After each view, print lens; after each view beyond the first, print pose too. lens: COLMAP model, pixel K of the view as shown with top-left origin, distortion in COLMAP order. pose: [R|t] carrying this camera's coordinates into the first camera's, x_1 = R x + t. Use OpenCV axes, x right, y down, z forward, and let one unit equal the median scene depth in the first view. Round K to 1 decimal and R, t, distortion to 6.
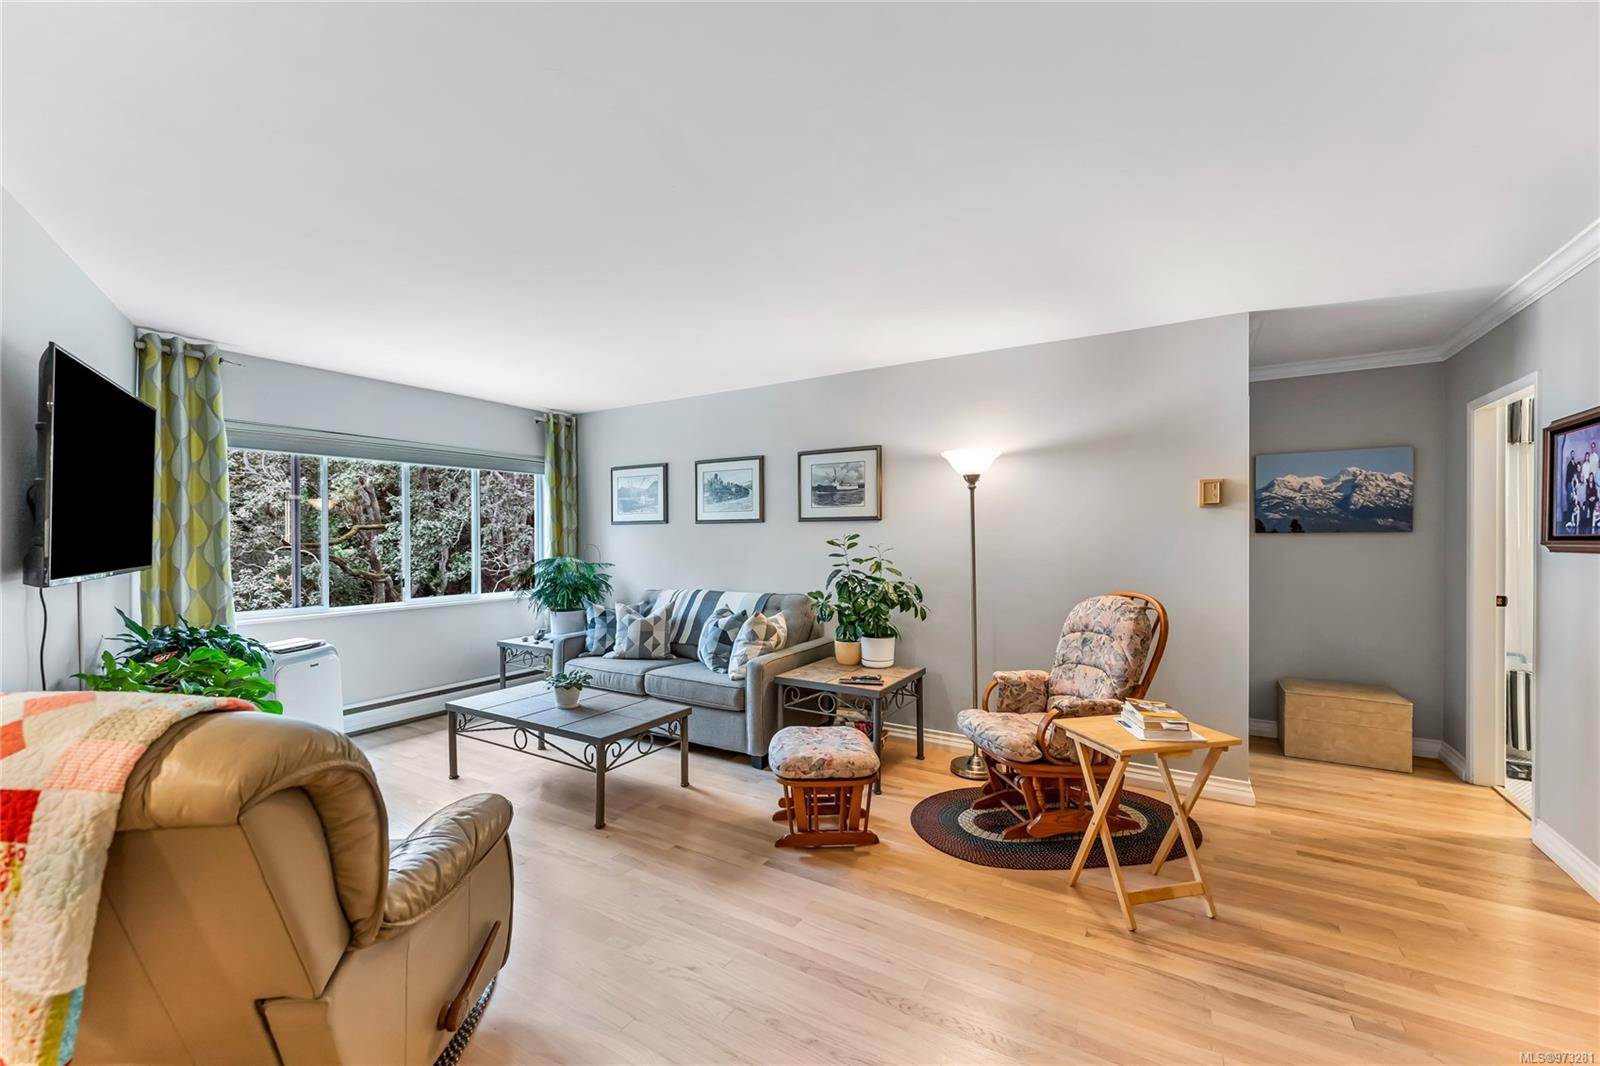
lens RADIAL K [[637.6, 0, 795.6], [0, 637.6, 542.5], [0, 0, 1]] dist [0.001795, -0.001263]
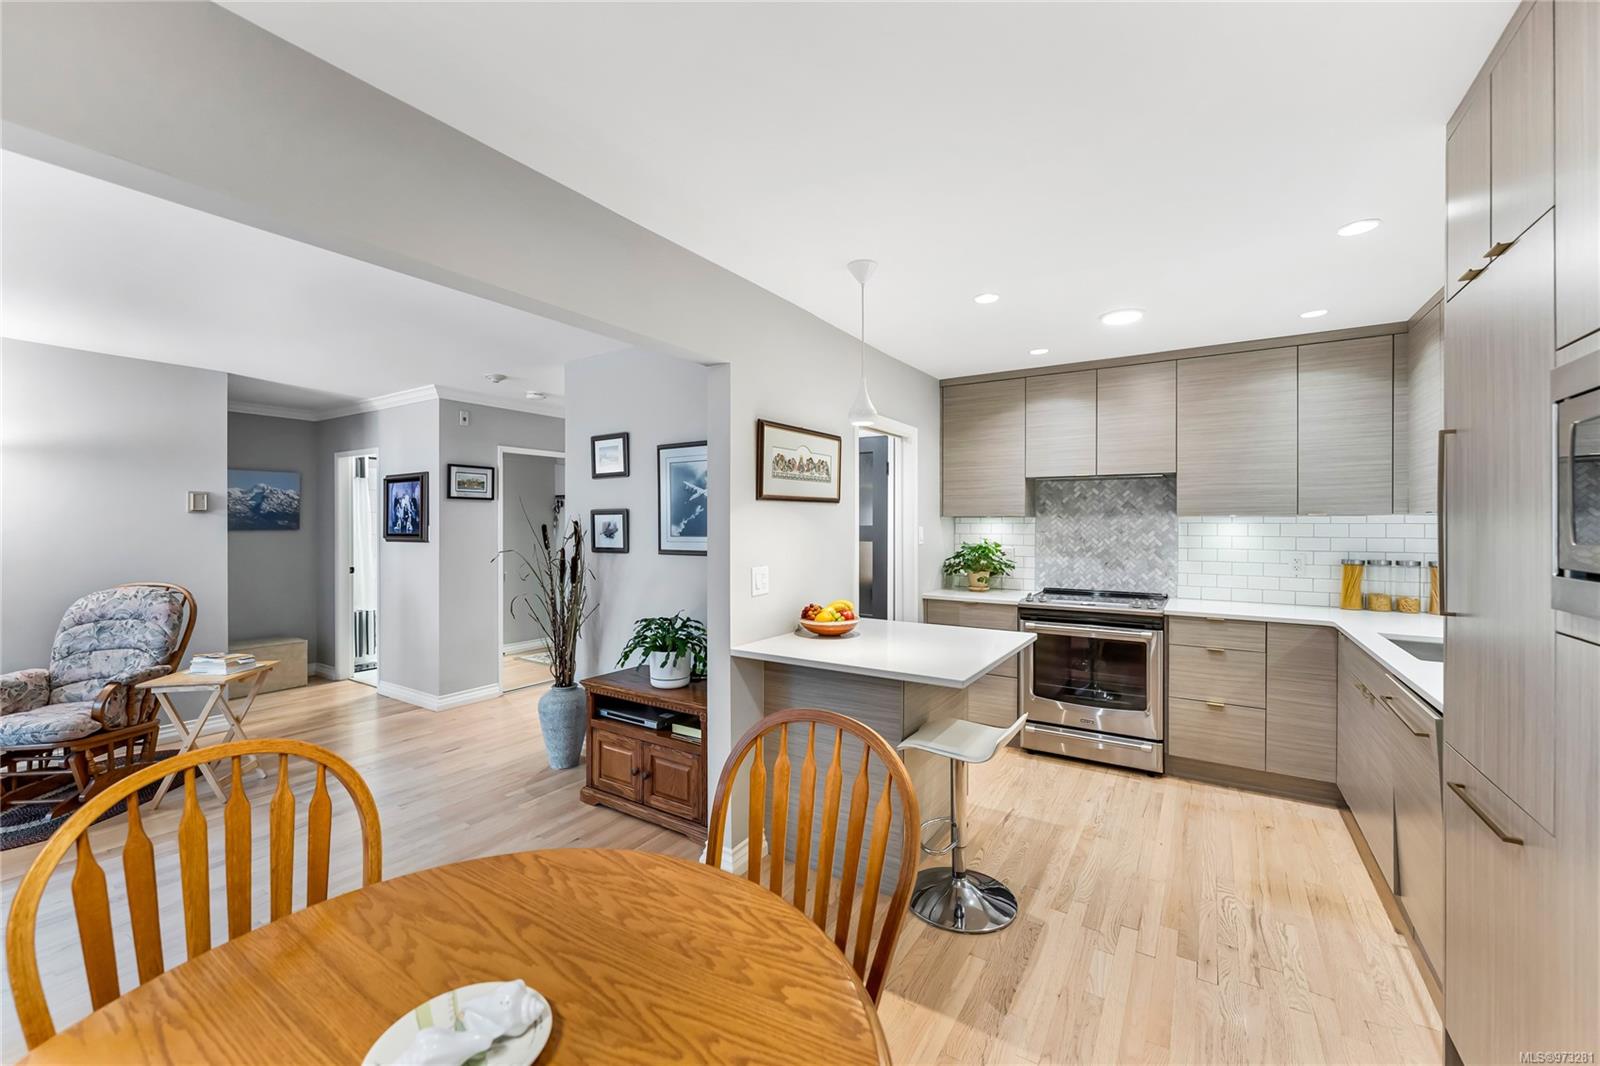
lens RADIAL K [[637.6, 0, 788.2], [0, 637.6, 531.7], [0, 0, 1]] dist [0.001795, -0.001263]
pose [[0.024450, -0.007677, 0.999672, -0.630648], [0.007084, 0.999947, 0.007506, -0.017955], [-0.999676, 0.006899, 0.024503, -0.241397]]
